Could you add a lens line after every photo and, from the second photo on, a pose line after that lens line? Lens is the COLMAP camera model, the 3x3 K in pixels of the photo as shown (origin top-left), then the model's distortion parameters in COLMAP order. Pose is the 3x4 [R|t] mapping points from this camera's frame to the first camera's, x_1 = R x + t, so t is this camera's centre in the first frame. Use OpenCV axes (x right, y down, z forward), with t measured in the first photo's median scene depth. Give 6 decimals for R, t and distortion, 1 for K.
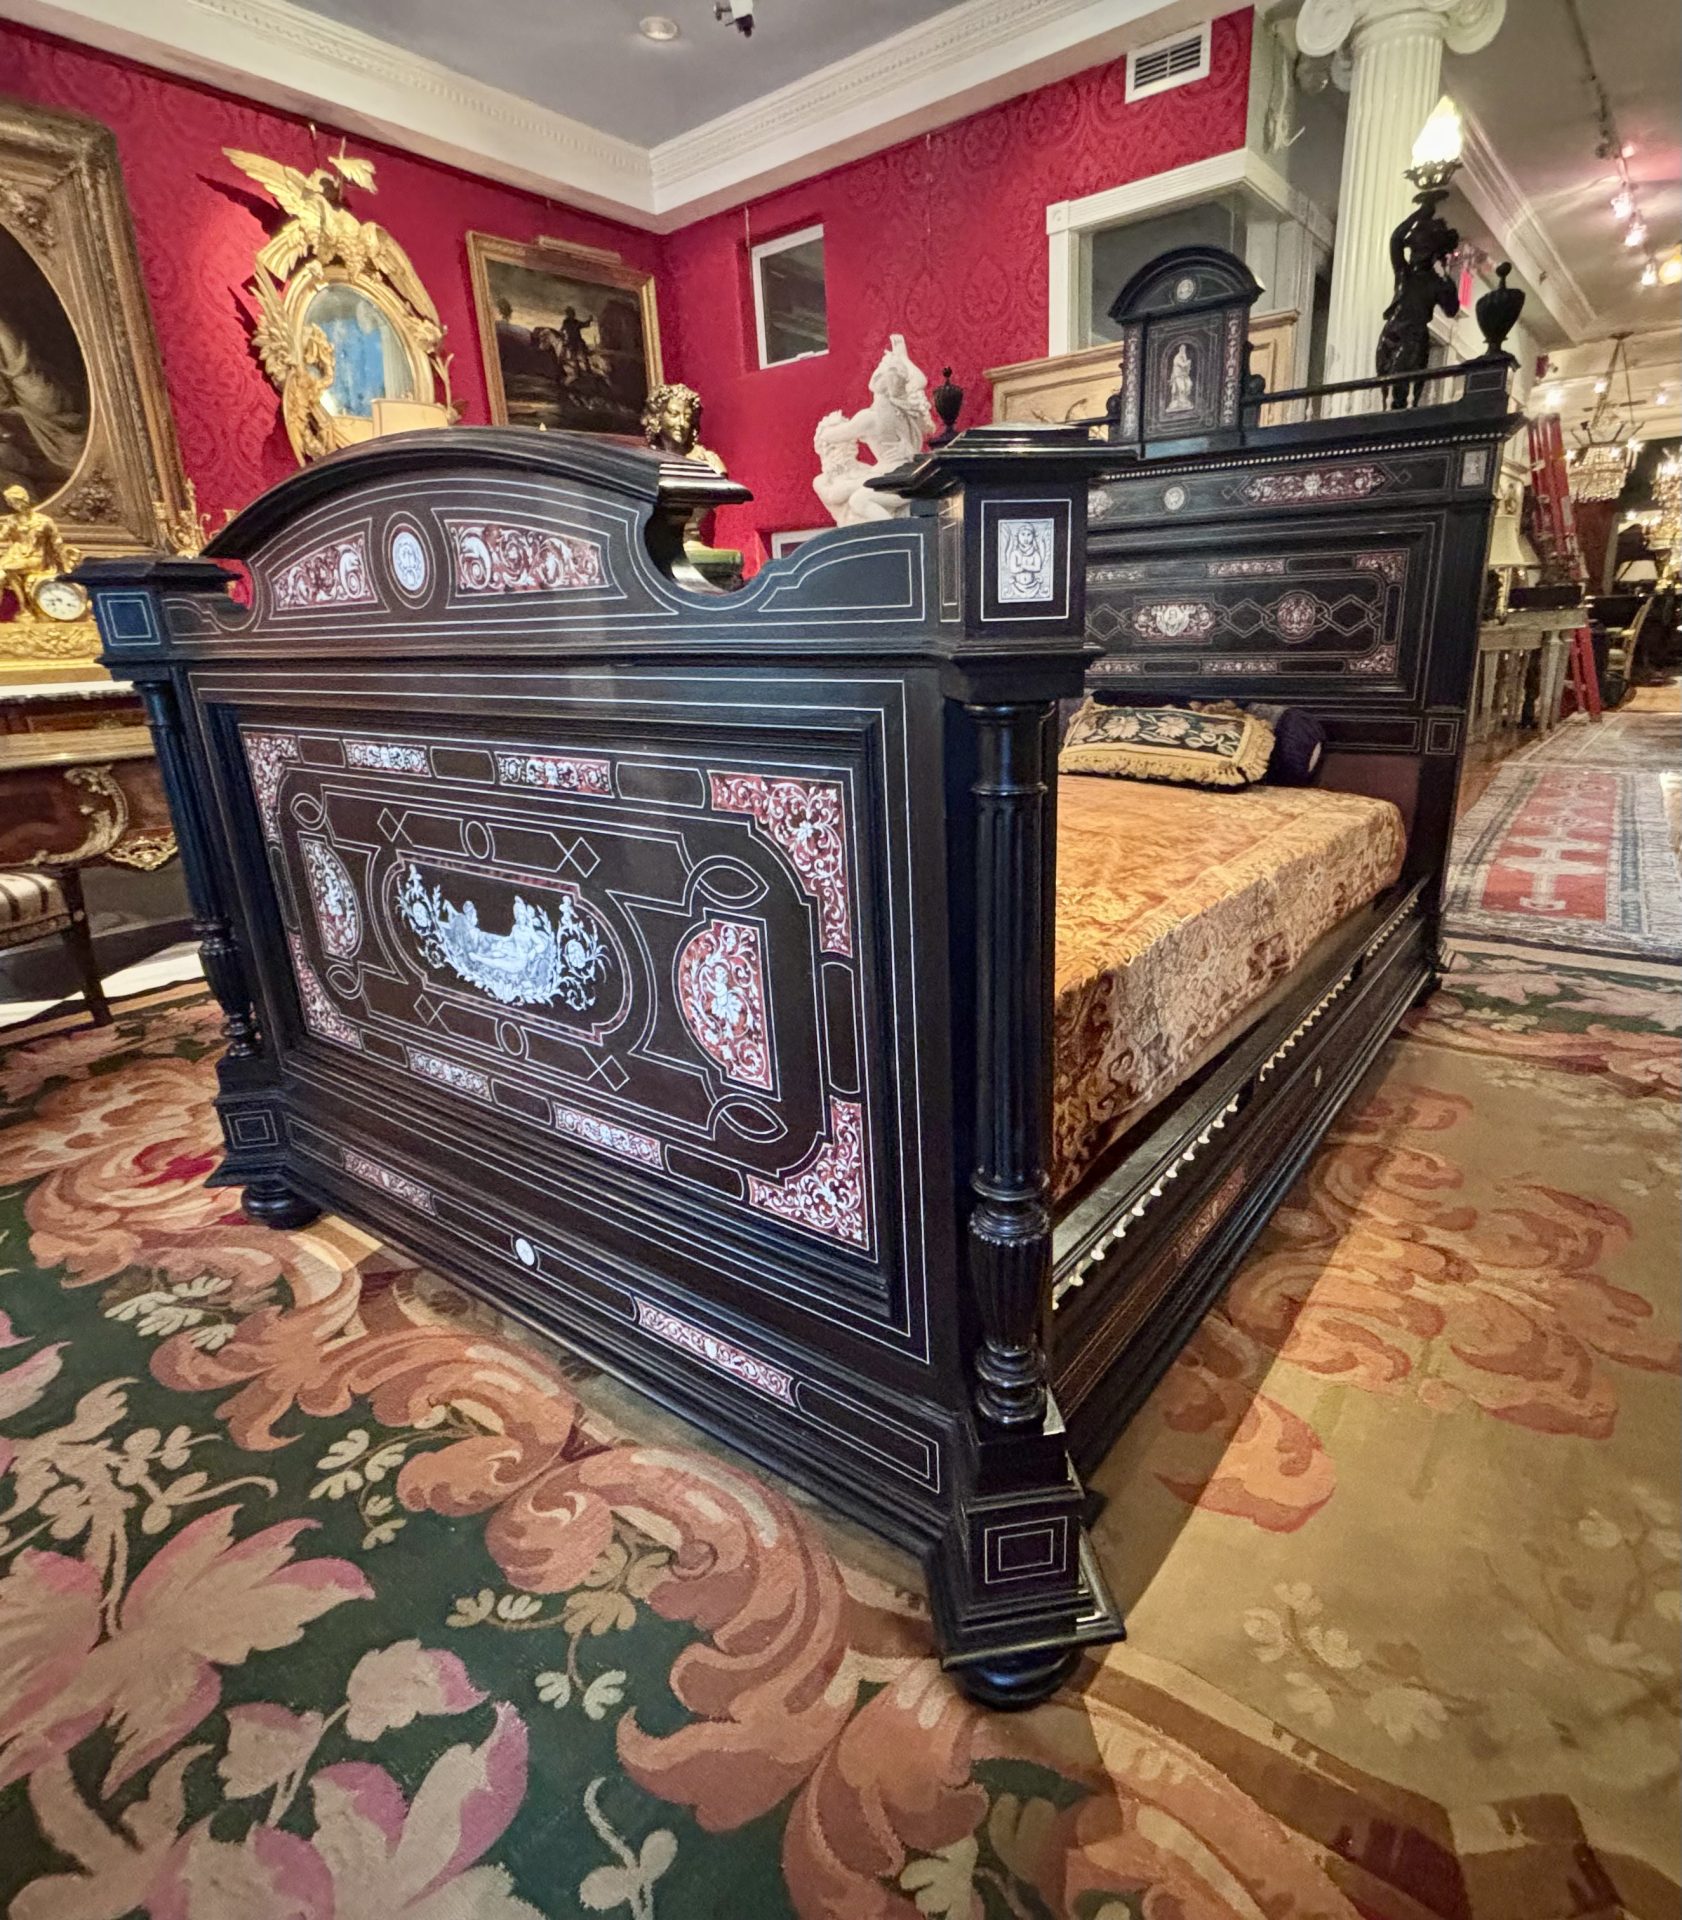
lens RADIAL K [[1029.0, 0, 909.7], [0, 1029.0, 962.7], [0, 0, 1]] dist [-0.000472, 0.002287]
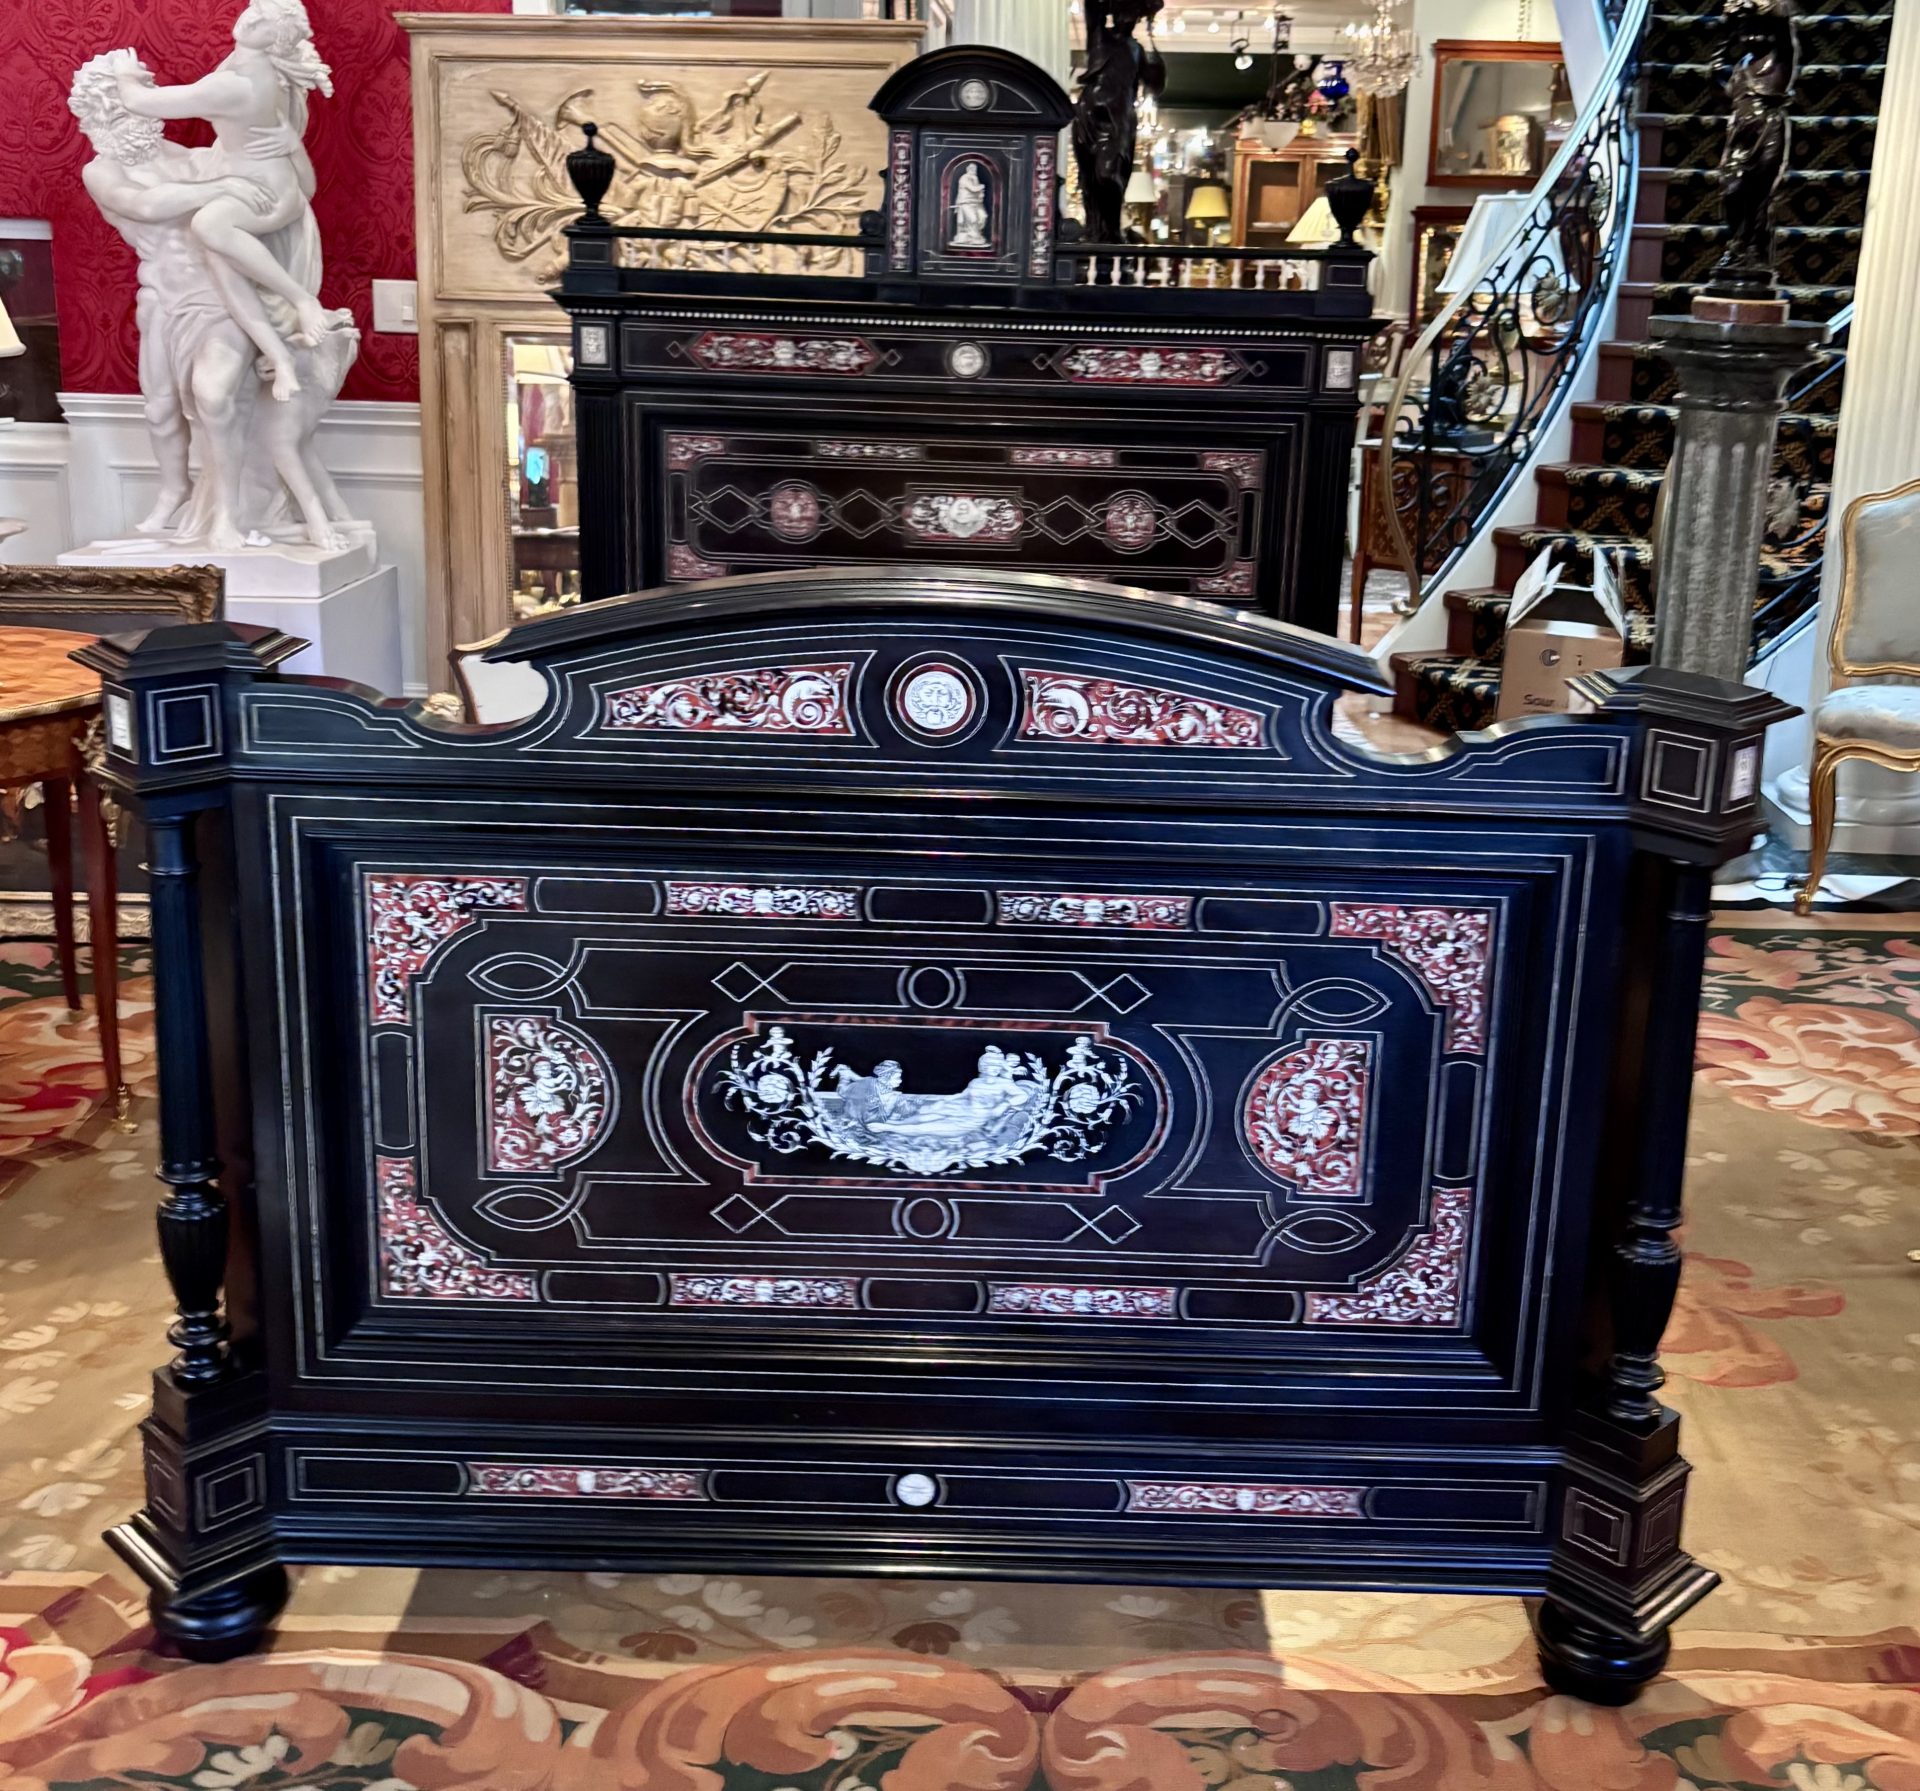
lens RADIAL K [[2181.1, 0, 974.9], [0, 2181.1, 790.3], [0, 0, 1]] dist [0.102652, 0.000000]
pose [[0.816998, -0.092077, 0.569242, -1.279250], [0.131456, 0.990915, -0.028387, -0.205116], [-0.561457, 0.098022, 0.821680, -0.487550]]
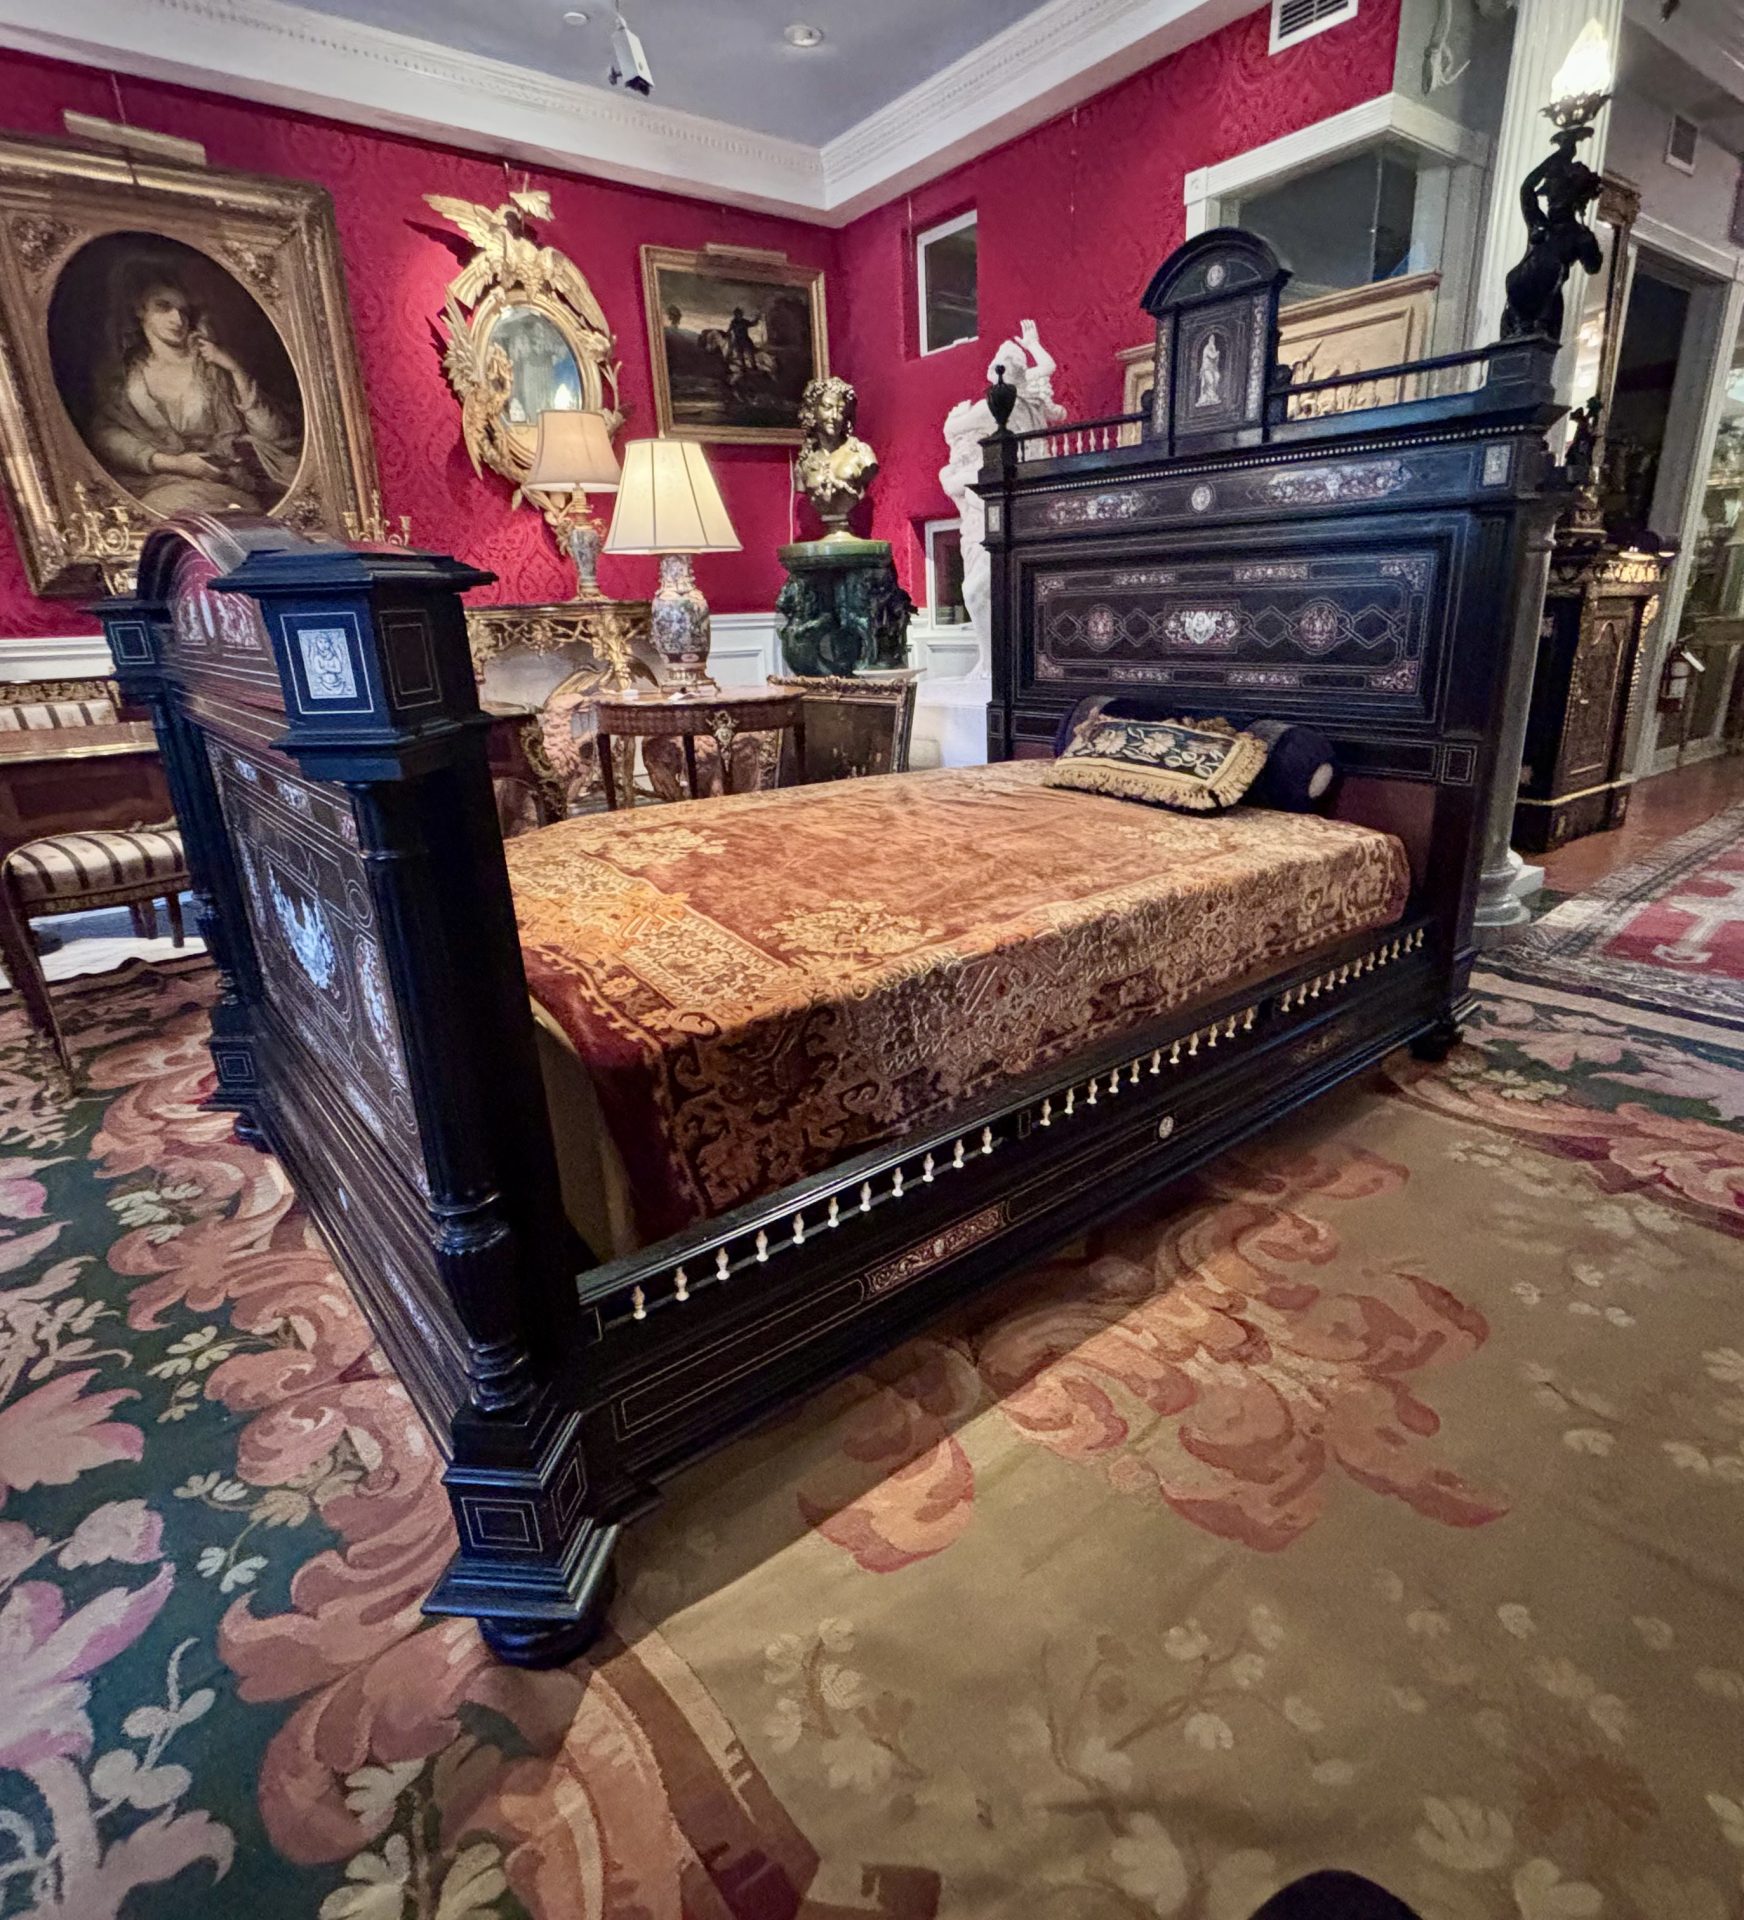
lens RADIAL K [[1045.5, 0, 915.4], [0, 1045.5, 964.1], [0, 0, 1]] dist [-0.004175, 0.004310]
pose [[0.969417, 0.081838, -0.231372, 0.512826], [-0.076759, 0.996571, 0.030885, -0.070409], [0.233106, -0.012181, 0.972375, 0.007830]]
